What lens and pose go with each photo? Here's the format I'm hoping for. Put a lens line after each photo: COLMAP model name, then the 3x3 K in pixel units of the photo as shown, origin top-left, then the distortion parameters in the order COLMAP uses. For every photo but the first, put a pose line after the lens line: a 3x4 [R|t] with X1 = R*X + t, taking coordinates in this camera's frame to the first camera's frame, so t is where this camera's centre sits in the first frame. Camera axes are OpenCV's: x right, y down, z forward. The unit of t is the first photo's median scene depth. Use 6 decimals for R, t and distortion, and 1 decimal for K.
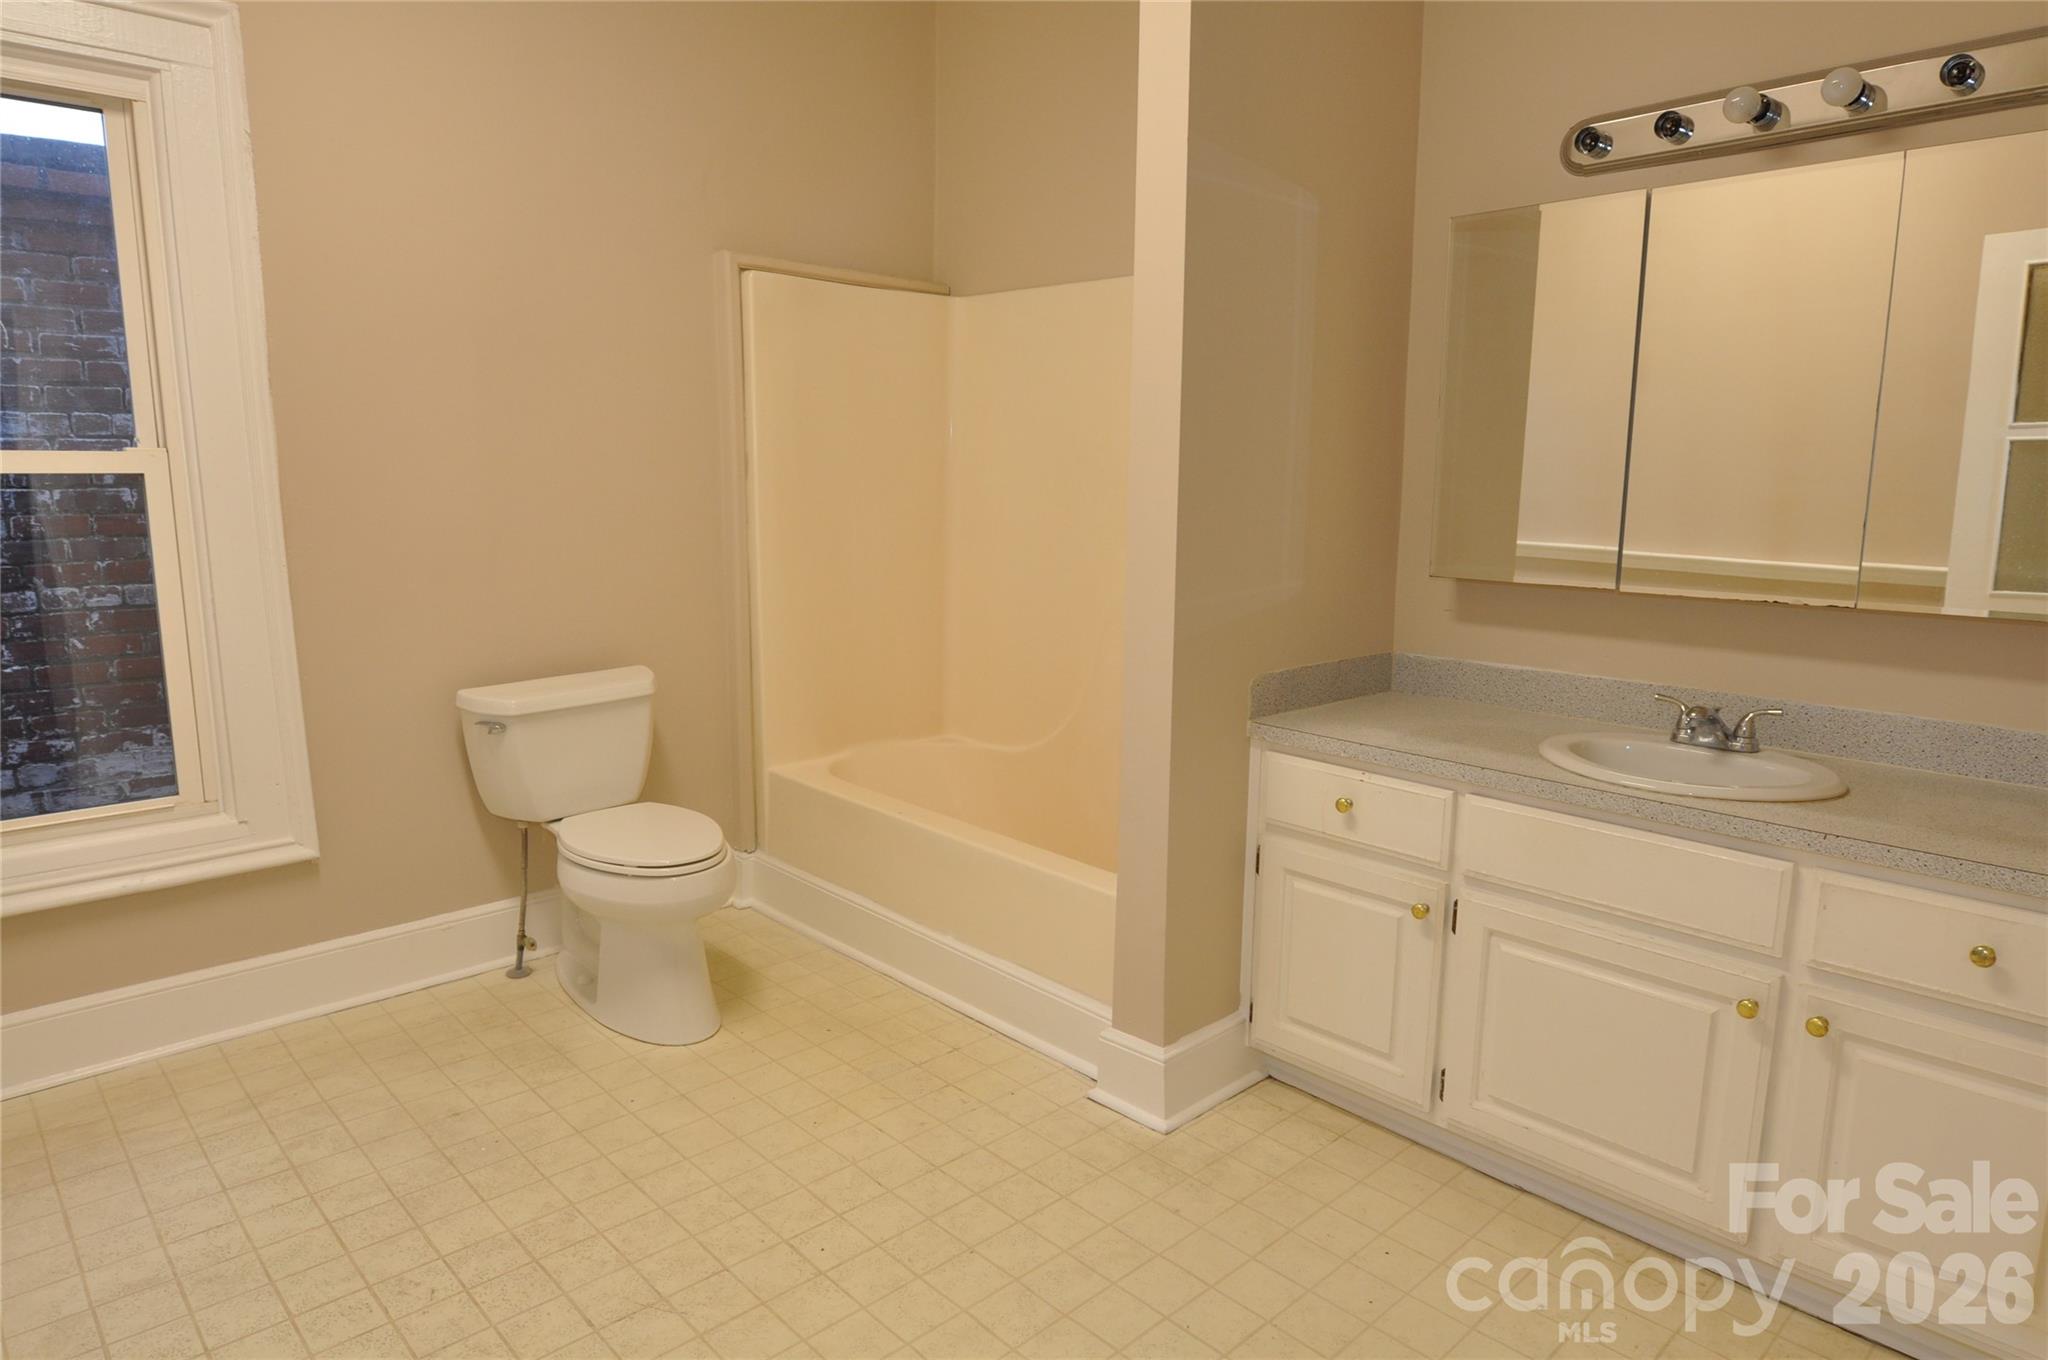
lens RADIAL K [[1239.2, 0, 1020.9], [0, 1239.2, 681.0], [0, 0, 1]] dist [-0.012841, -0.002594]
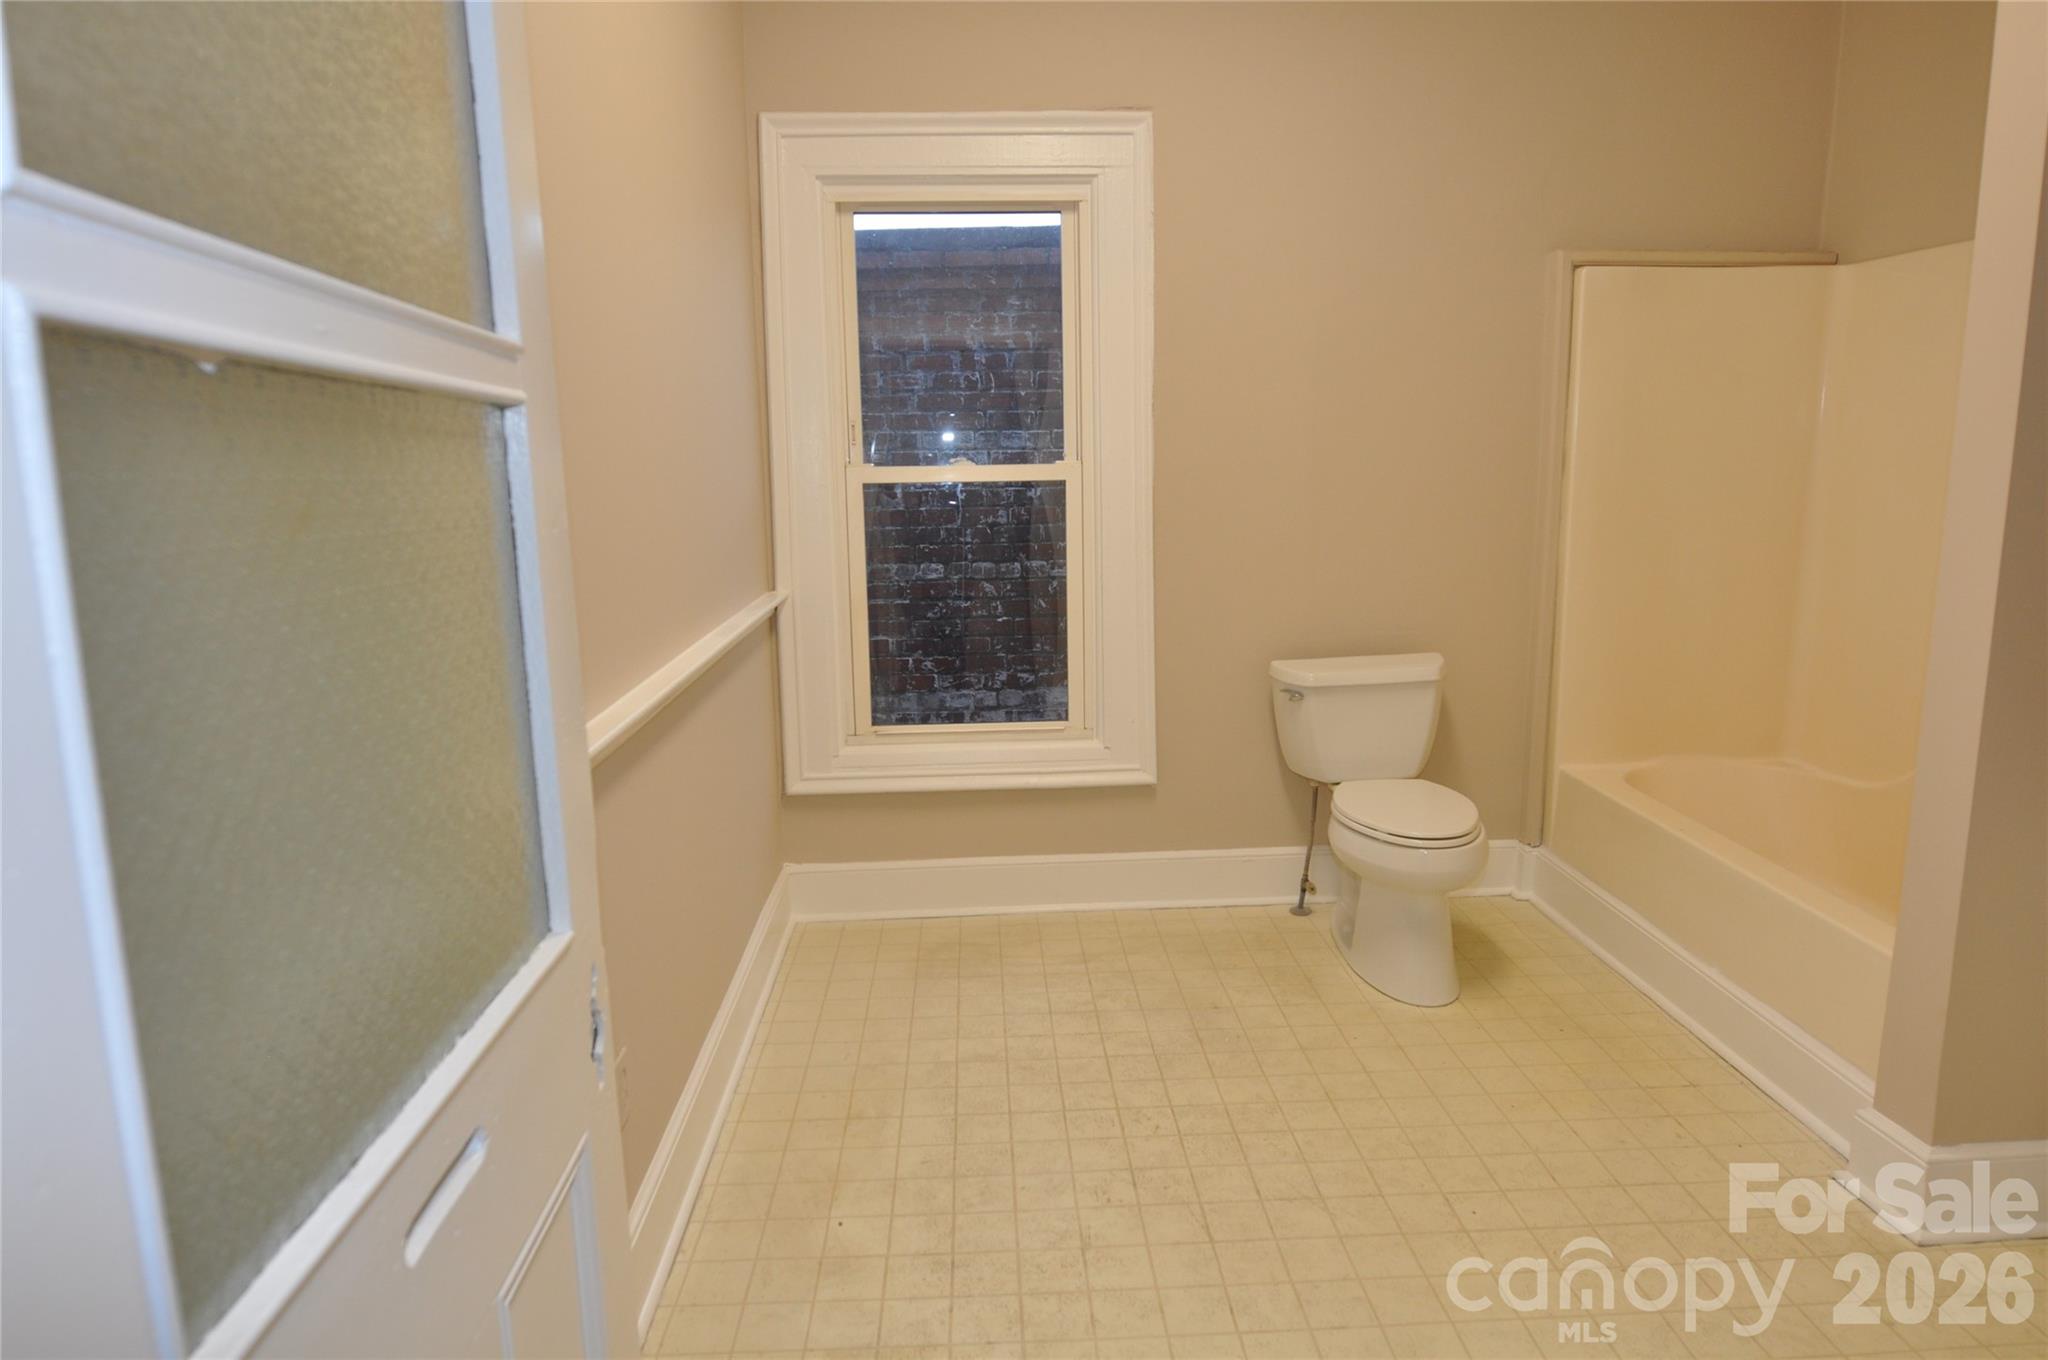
lens RADIAL K [[1239.2, 0, 1026.1], [0, 1239.2, 681.0], [0, 0, 1]] dist [-0.012841, -0.002594]
pose [[0.756085, 0.094704, -0.647585, 0.134359], [-0.087424, 0.995222, 0.043472, -0.004348], [0.648608, 0.023746, 0.760752, -0.046367]]
